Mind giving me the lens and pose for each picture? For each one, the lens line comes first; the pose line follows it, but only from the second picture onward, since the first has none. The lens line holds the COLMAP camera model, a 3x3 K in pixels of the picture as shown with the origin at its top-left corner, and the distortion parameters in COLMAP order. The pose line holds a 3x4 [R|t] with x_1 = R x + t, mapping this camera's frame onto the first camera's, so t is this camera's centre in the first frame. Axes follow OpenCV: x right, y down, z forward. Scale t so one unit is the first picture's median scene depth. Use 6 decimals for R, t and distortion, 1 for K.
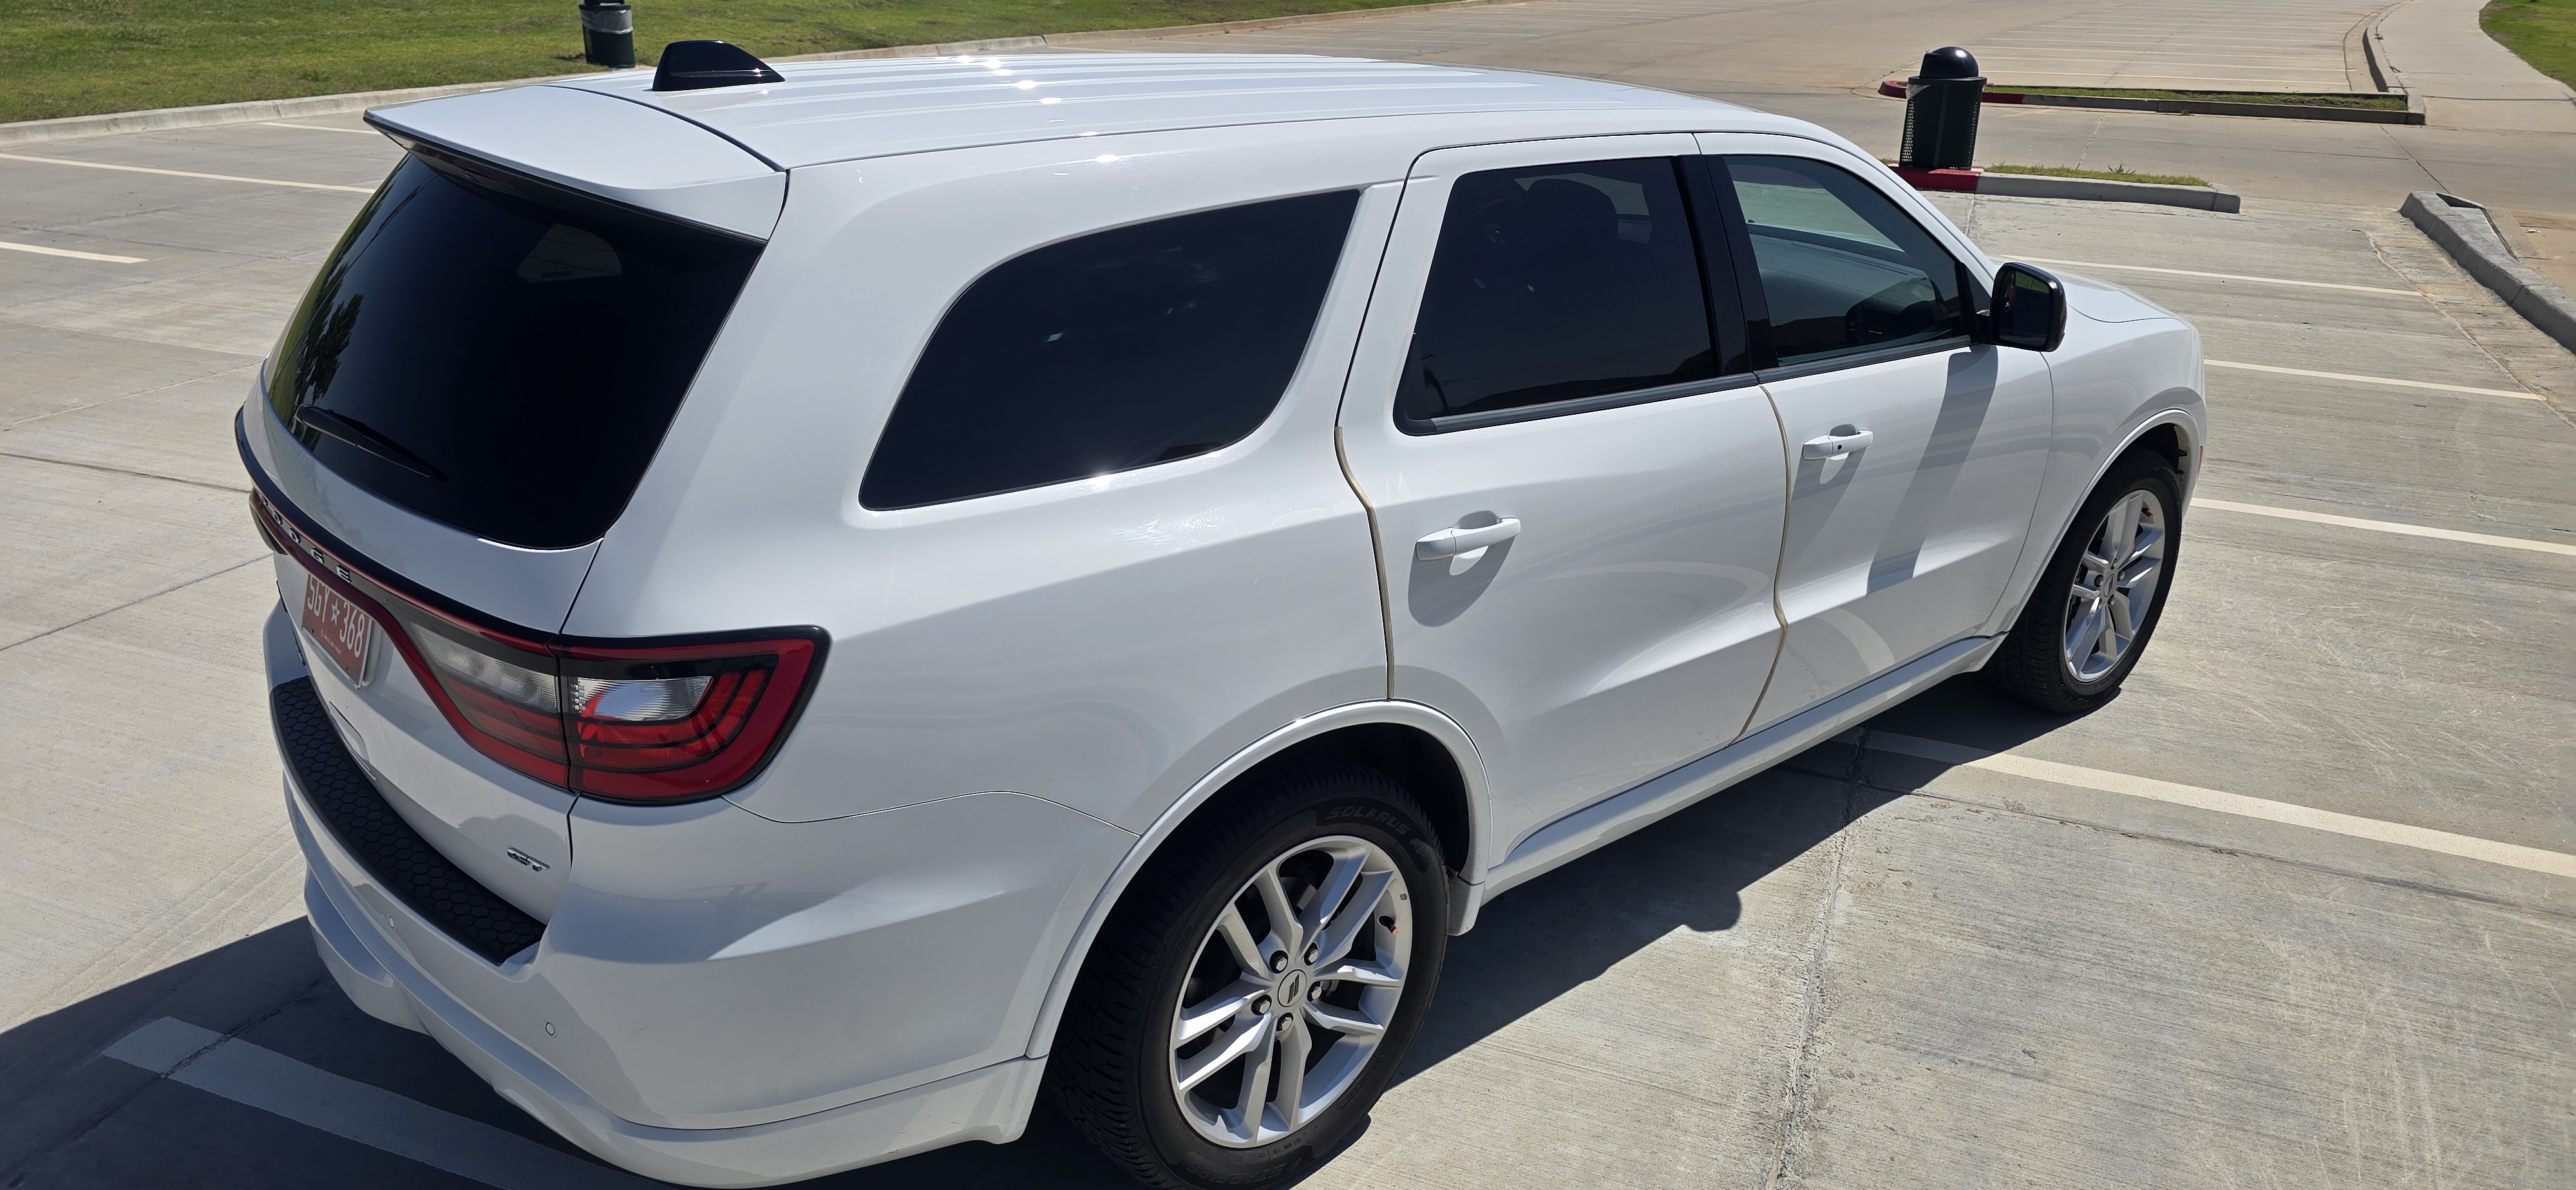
lens RADIAL K [[1661.6, 0, 1334.1], [0, 1661.6, 597.4], [0, 0, 1]] dist [0.006008, 0.002875]
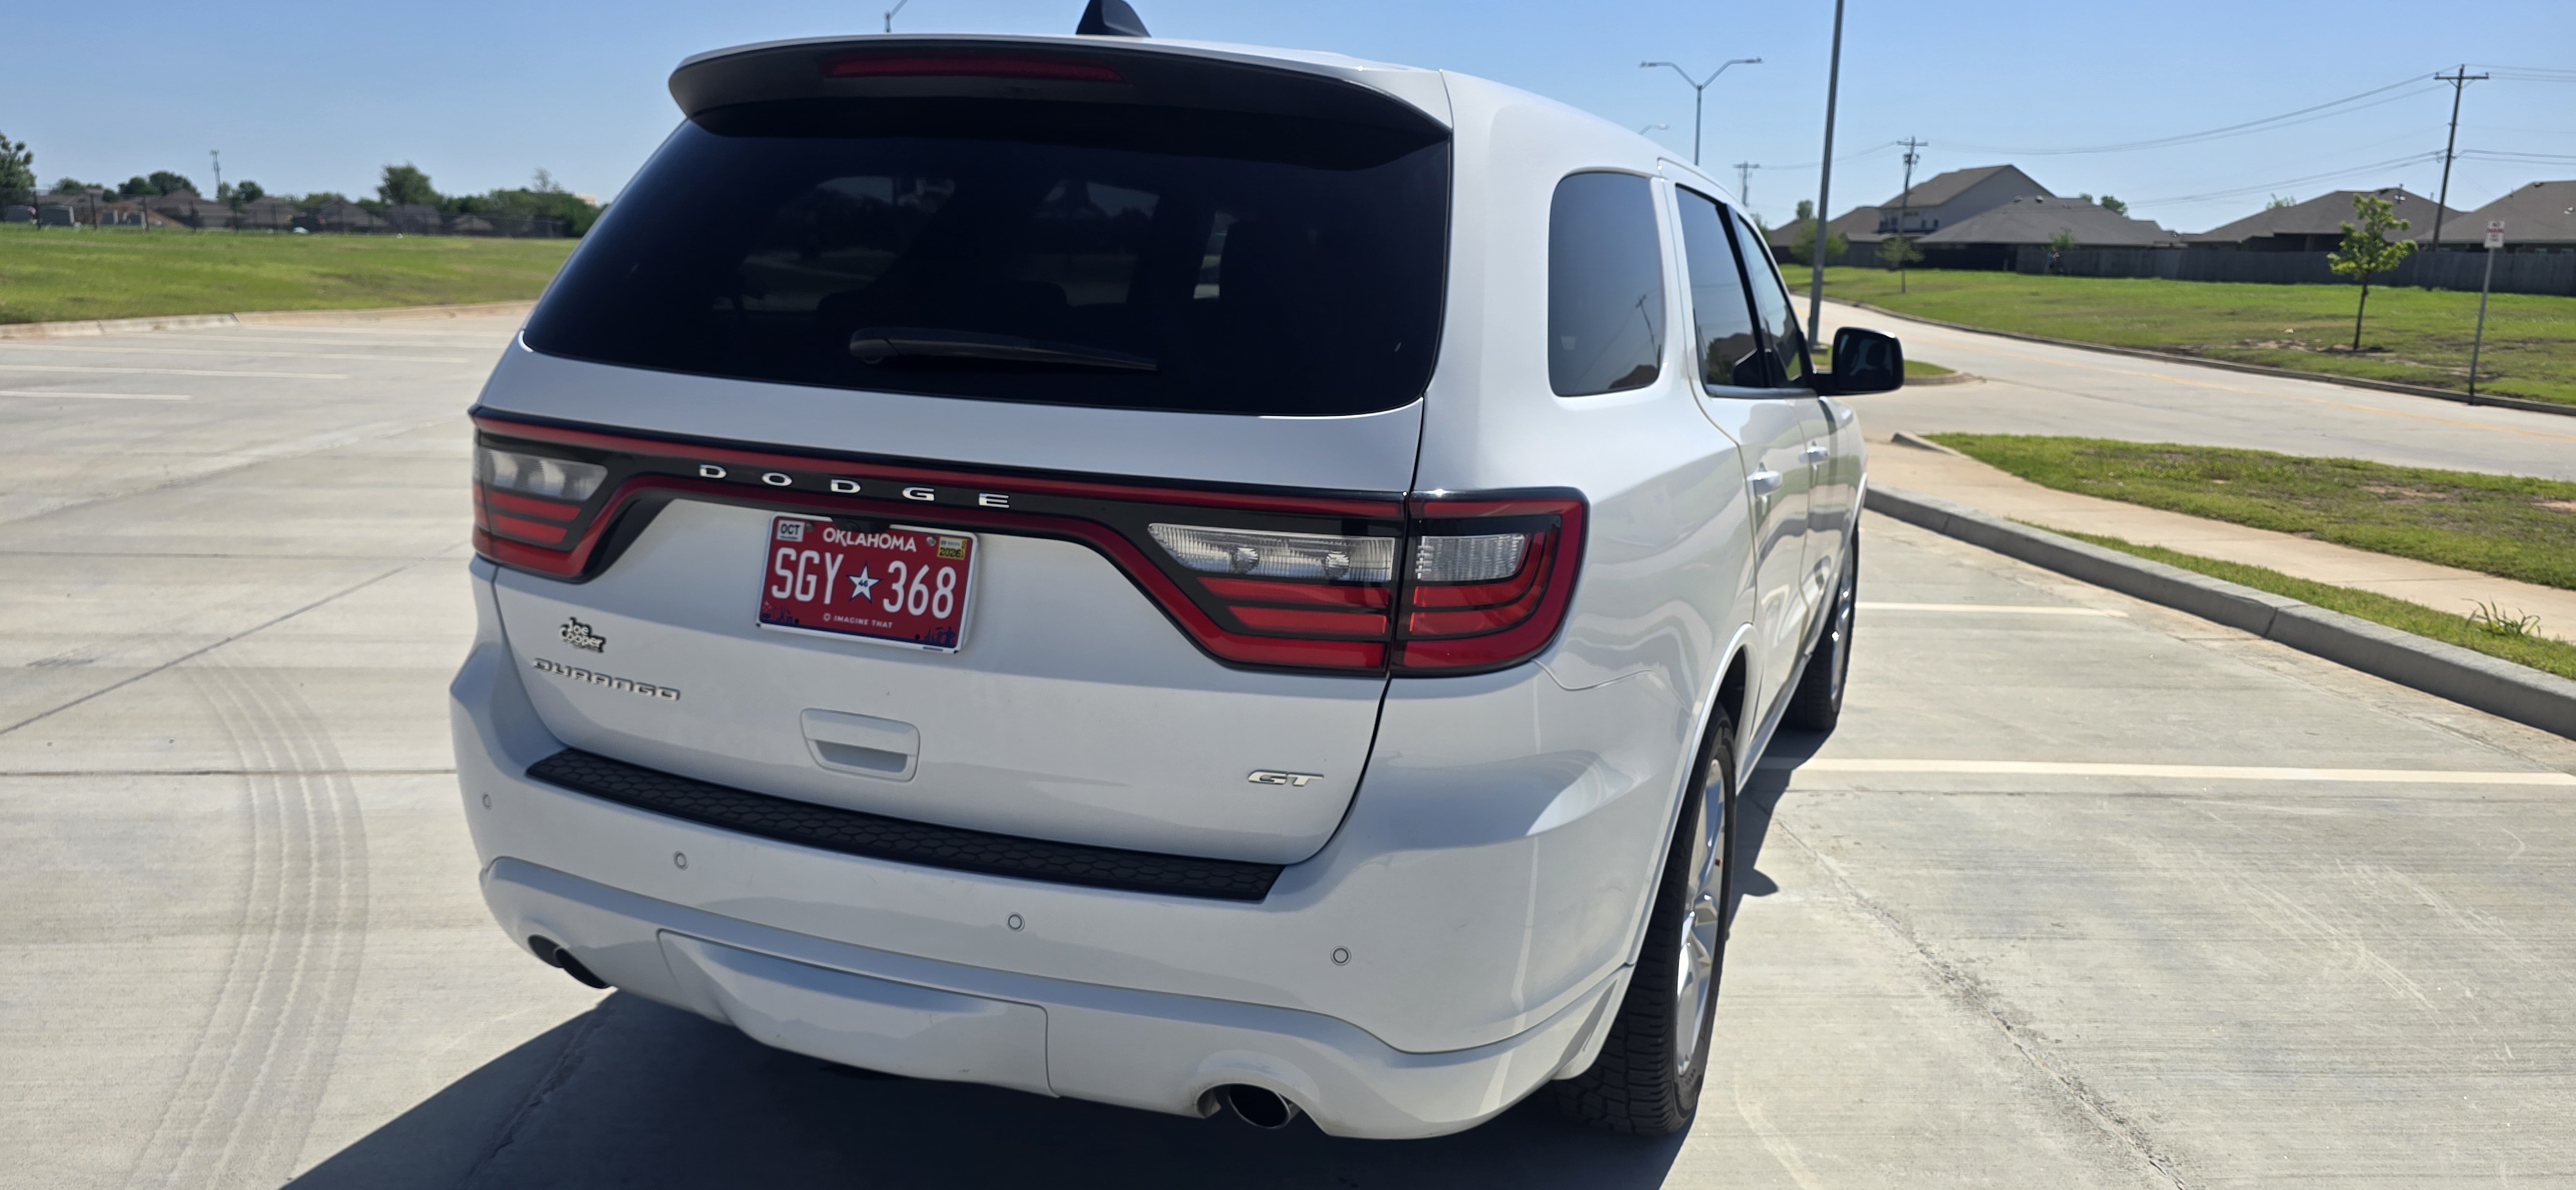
lens RADIAL K [[1661.6, 0, 1334.1], [0, 1661.6, 597.4], [0, 0, 1]] dist [0.006008, 0.002875]
pose [[0.895988, -0.077849, 0.437201, -0.665406], [0.150528, 0.979471, -0.134082, 0.146333], [-0.417788, 0.185947, 0.889313, 0.124218]]
